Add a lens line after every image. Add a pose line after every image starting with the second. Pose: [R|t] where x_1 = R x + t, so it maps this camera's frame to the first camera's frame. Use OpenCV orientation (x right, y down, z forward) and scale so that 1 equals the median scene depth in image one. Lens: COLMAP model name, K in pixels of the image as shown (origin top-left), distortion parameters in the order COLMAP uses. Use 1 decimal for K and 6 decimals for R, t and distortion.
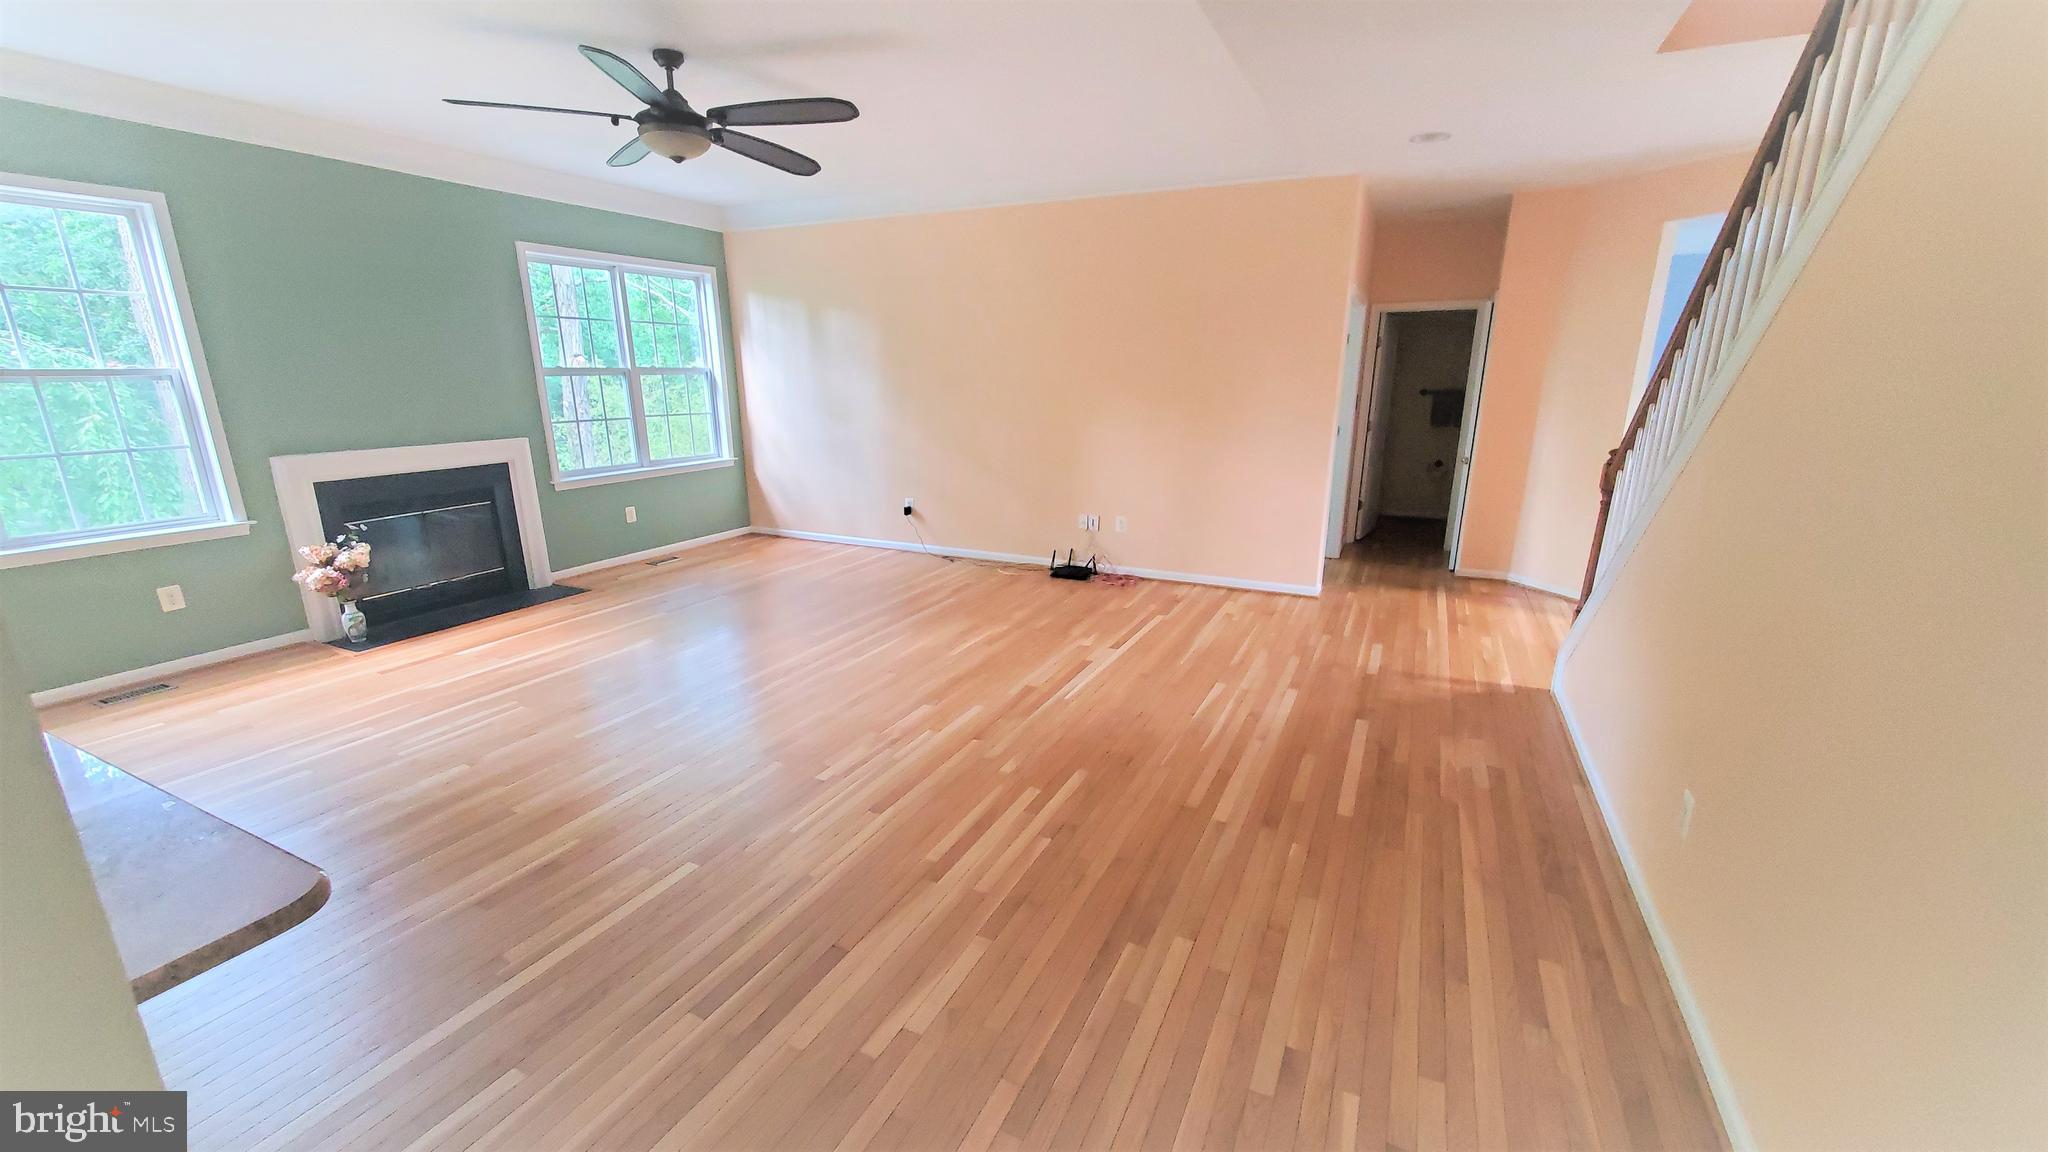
lens RADIAL K [[807.9, 0, 1028.9], [0, 807.9, 585.9], [0, 0, 1]] dist [0.000853, -0.000143]
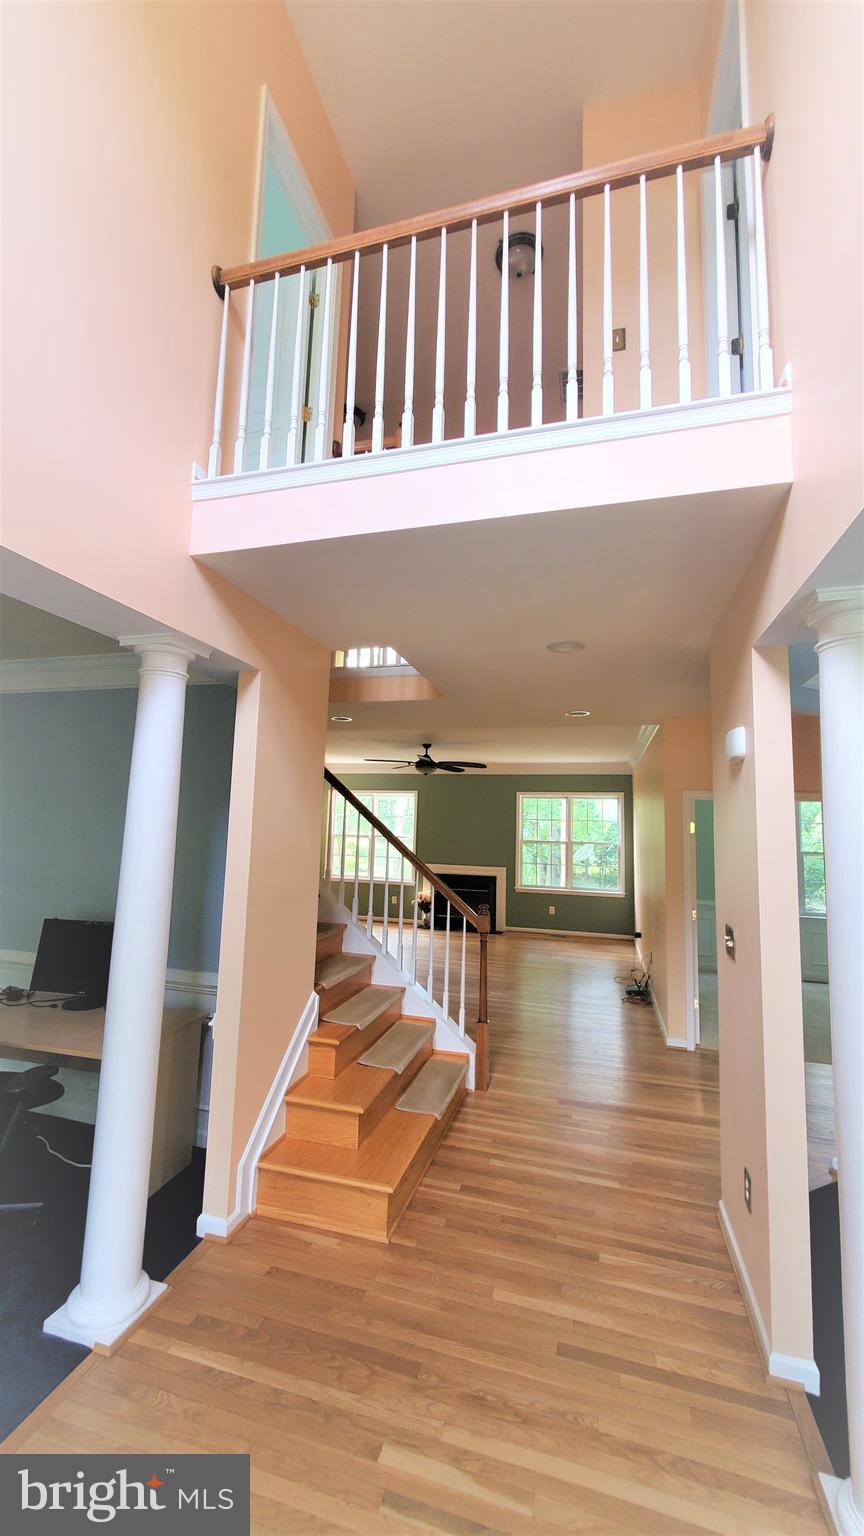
lens RADIAL K [[605.9, 0, 426.7], [0, 605.9, 762.5], [0, 0, 1]] dist [0.000853, -0.000143]
pose [[0.176438, -0.101824, -0.979031, 1.570687], [-0.285481, 0.946589, -0.149899, -0.188202], [0.942003, 0.305942, 0.137946, 0.556248]]
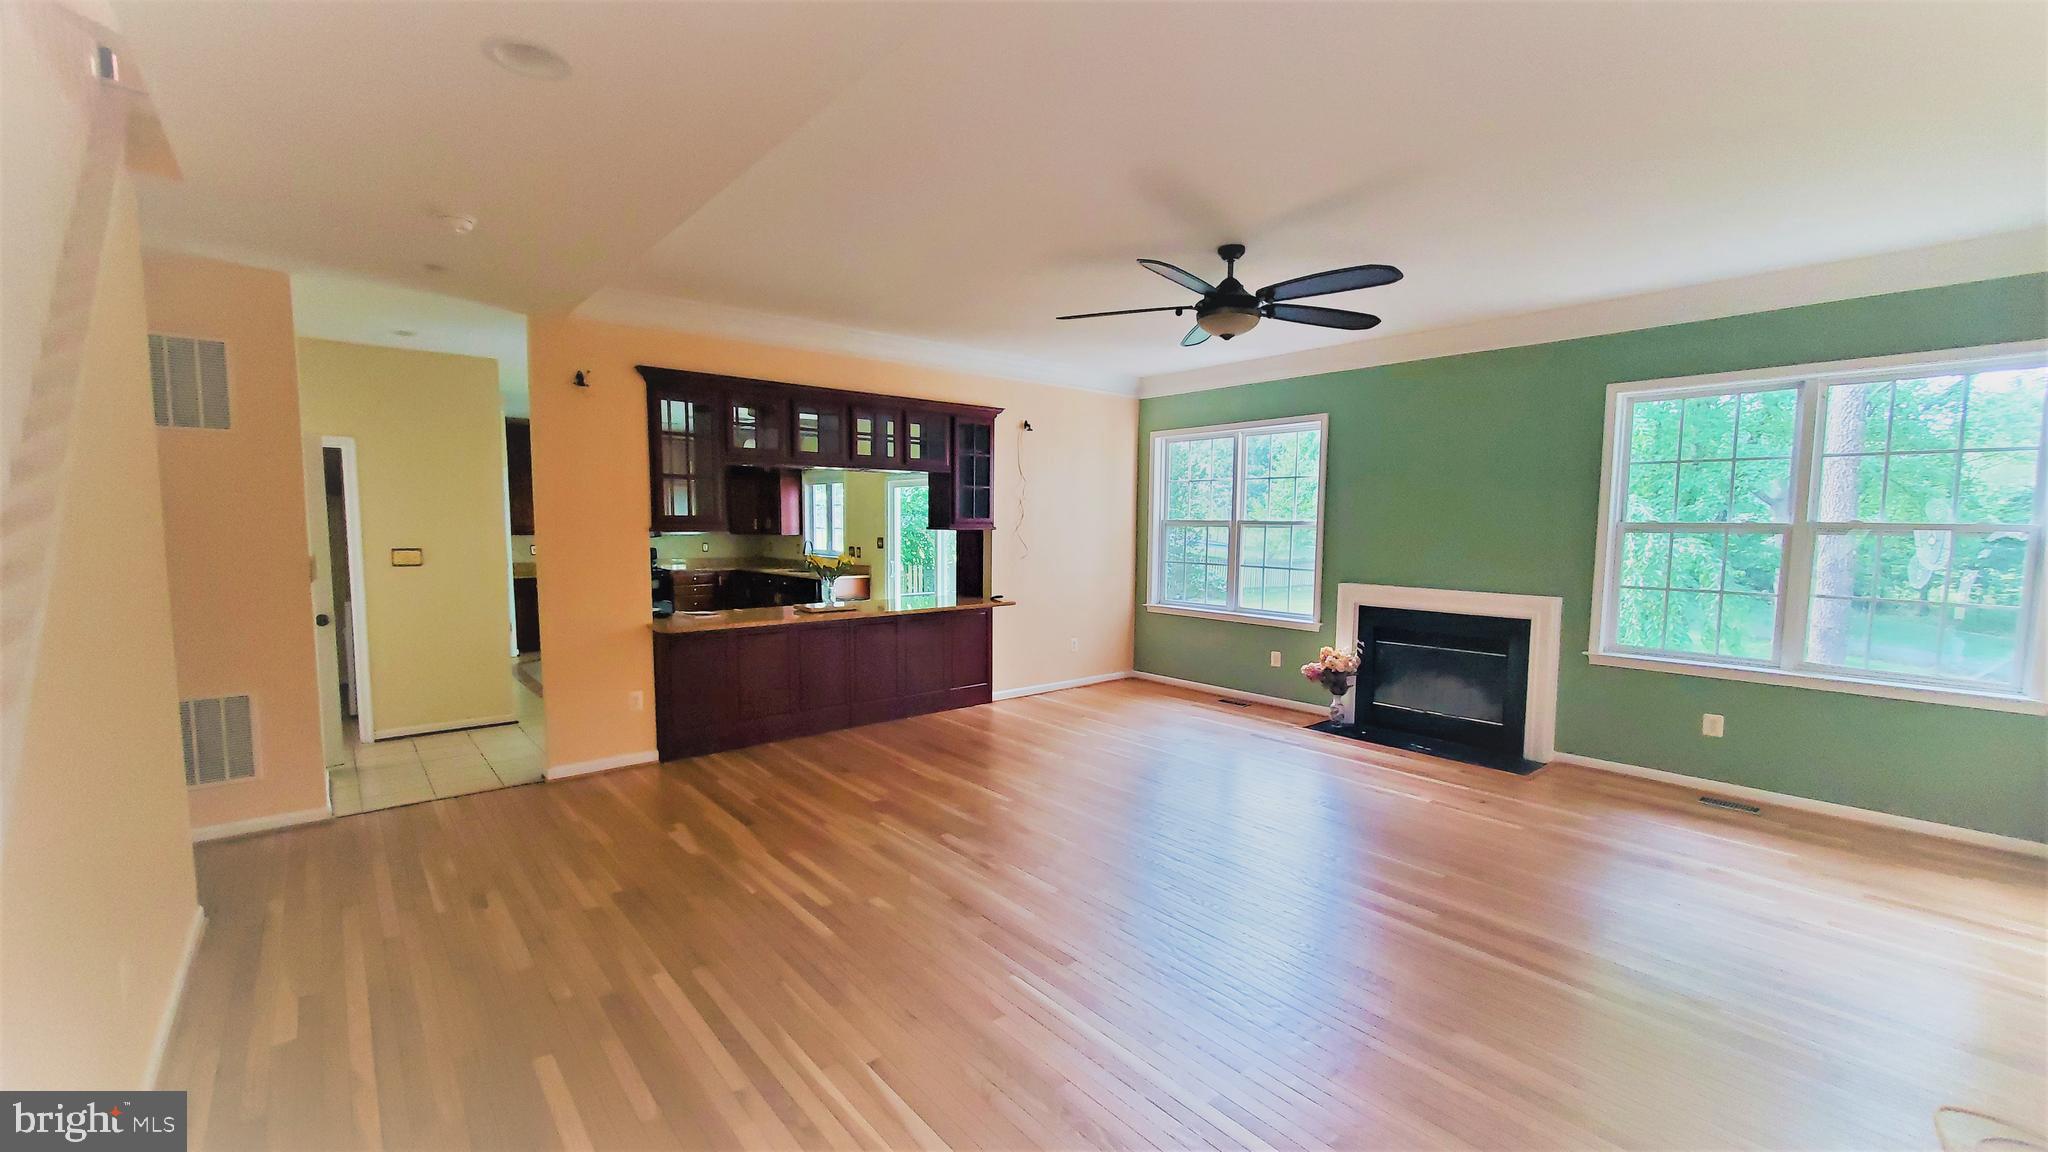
lens RADIAL K [[807.9, 0, 1023.6], [0, 807.9, 583.8], [0, 0, 1]] dist [0.000853, -0.000143]
pose [[-0.391247, 0.080509, -0.916757, 0.598786], [-0.245098, 0.951071, 0.188124, -0.295271], [0.887047, 0.298299, -0.352371, 1.034123]]
